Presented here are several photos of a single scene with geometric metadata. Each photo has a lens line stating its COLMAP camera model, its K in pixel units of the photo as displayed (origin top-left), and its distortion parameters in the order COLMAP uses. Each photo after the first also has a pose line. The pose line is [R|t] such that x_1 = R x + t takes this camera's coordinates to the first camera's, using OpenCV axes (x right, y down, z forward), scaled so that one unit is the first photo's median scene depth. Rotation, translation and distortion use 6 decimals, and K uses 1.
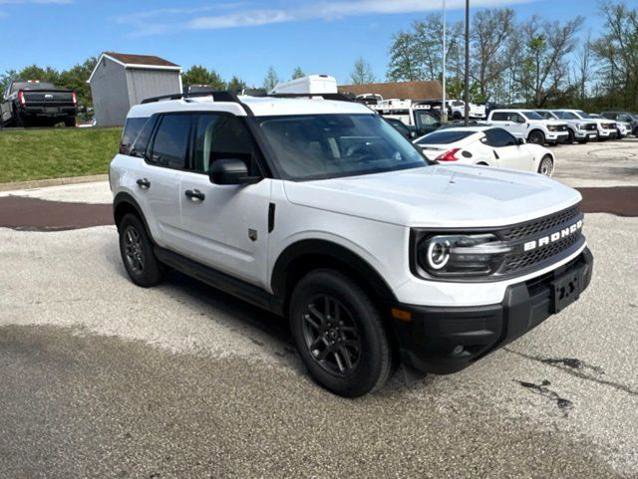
lens RADIAL K [[487.4, 0, 294.2], [0, 487.4, 238.4], [0, 0, 1]] dist [-0.004378, 0.001667]
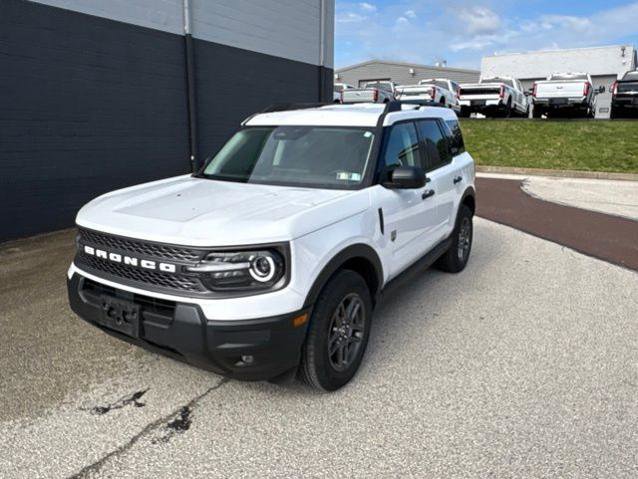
lens RADIAL K [[464.3, 0, 311.5], [0, 464.3, 237.5], [0, 0, 1]] dist [-0.001712, -0.000346]
pose [[0.301328, 0.266142, -0.915625, 0.966219], [-0.231476, 0.951950, 0.200523, -0.210047], [0.924997, 0.151522, 0.348455, 0.644639]]
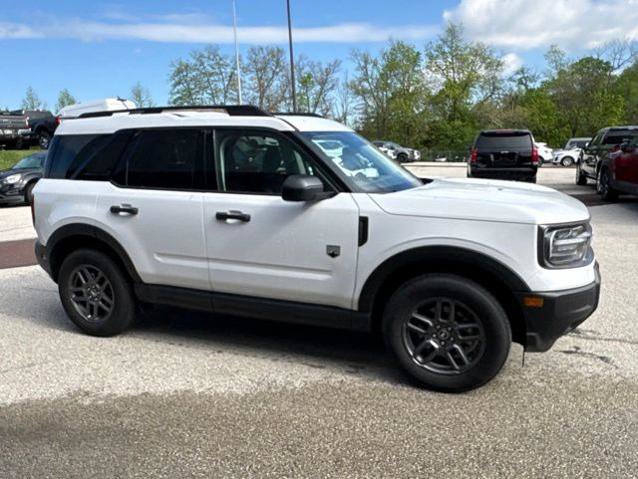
lens RADIAL K [[497.9, 0, 299.8], [0, 497.9, 240.0], [0, 0, 1]] dist [-0.000803, 0.001116]
pose [[0.895730, -0.075042, 0.438220, -0.439823], [0.100002, 0.994402, -0.034123, -0.001712], [-0.433206, 0.074387, 0.898220, 0.103390]]
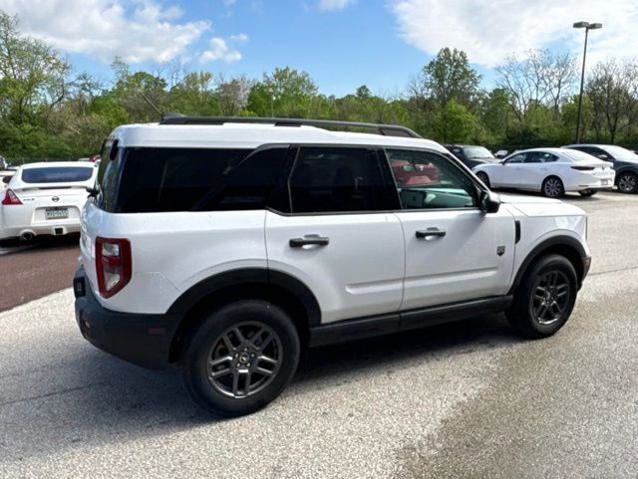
lens RADIAL K [[510.1, 0, 319.0], [0, 510.1, 239.5], [0, 0, 1]] dist [0.001680, -0.000037]
pose [[0.213324, -0.145538, 0.966081, -1.073161], [0.216144, 0.971369, 0.098607, -0.197055], [-0.952772, 0.187778, 0.238674, 0.855783]]
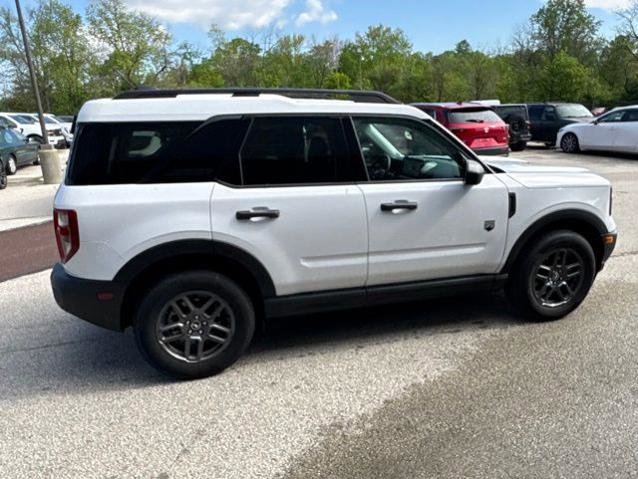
lens RADIAL K [[508.9, 0, 312.1], [0, 508.9, 243.0], [0, 0, 1]] dist [-0.000838, 0.003035]
pose [[0.408261, -0.211661, 0.887988, -0.986871], [0.220567, 0.966798, 0.129038, -0.159253], [-0.885818, 0.143180, 0.441391, 0.648279]]
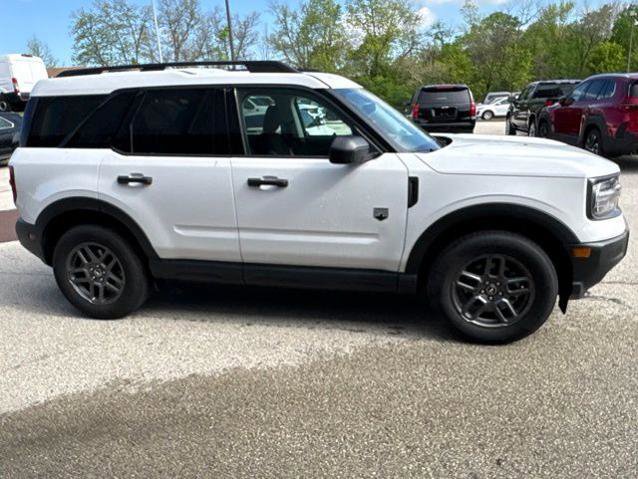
lens RADIAL K [[500.7, 0, 301.8], [0, 500.7, 242.4], [0, 0, 1]] dist [0.000249, -0.001119]
pose [[0.808754, -0.163334, 0.565012, -0.585906], [0.151032, 0.986126, 0.068885, -0.032898], [-0.568424, 0.029624, 0.822202, 0.218637]]
